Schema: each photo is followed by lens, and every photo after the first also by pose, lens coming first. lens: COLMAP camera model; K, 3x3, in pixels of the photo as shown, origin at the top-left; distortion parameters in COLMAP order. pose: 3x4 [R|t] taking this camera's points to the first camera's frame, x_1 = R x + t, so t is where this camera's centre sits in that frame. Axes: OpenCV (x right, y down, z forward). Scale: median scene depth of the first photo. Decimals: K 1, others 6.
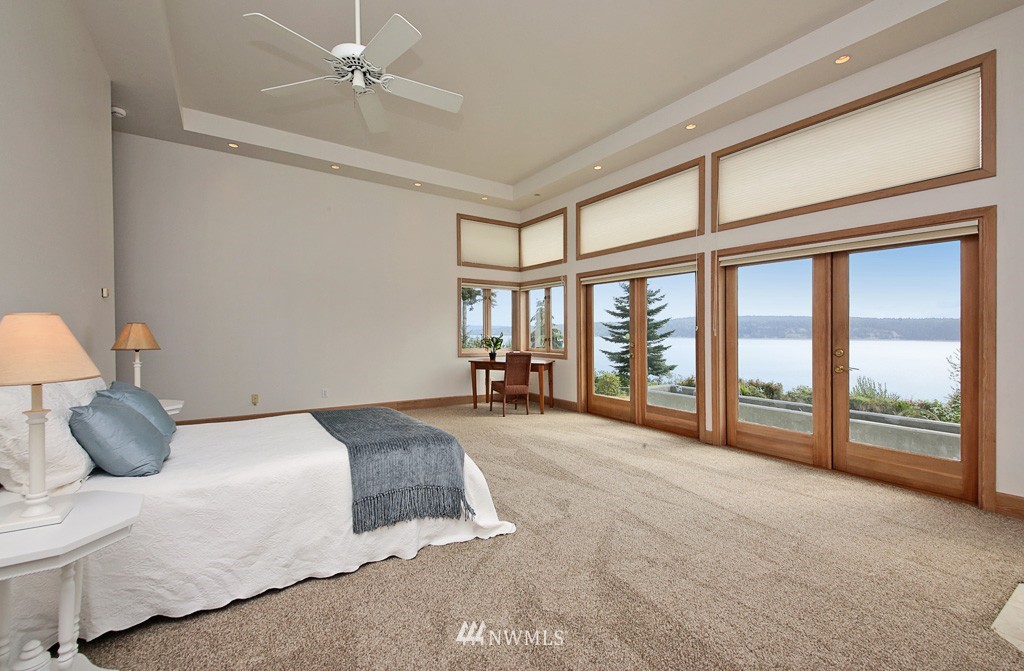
lens RADIAL K [[424.6, 0, 510.5], [0, 424.6, 337.9], [0, 0, 1]] dist [-0.004132, -0.000961]
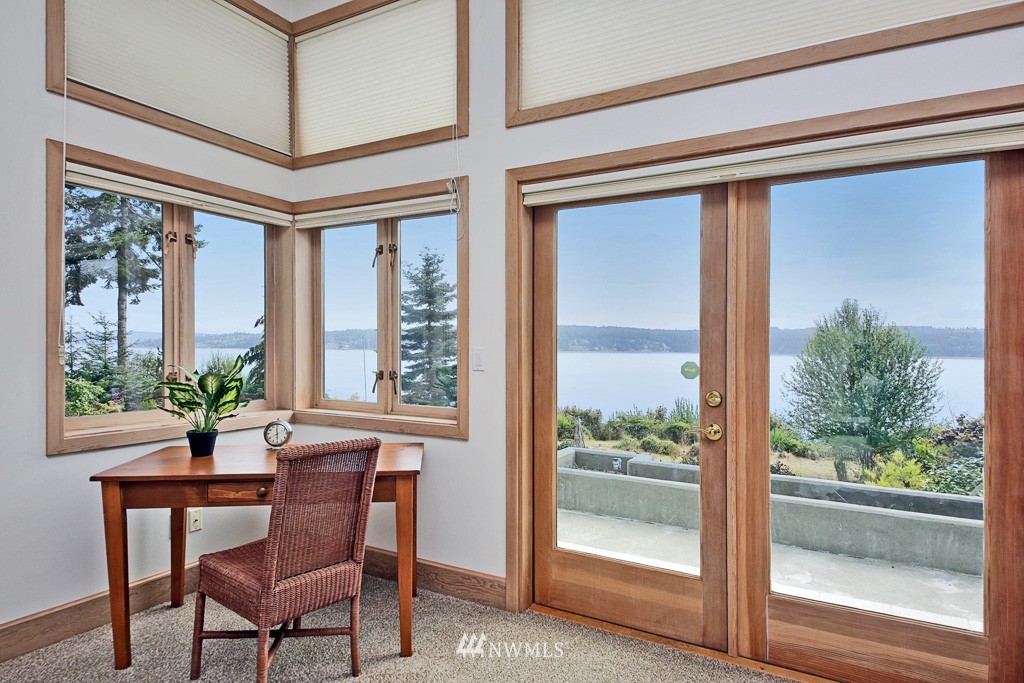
lens RADIAL K [[596.7, 0, 512.7], [0, 596.7, 345.5], [0, 0, 1]] dist [0.032135, 0.000307]
pose [[0.895068, 0.003518, 0.445916, -0.034338], [0.001064, 0.999949, -0.010024, -0.014842], [-0.445929, 0.009447, 0.895018, 0.535526]]
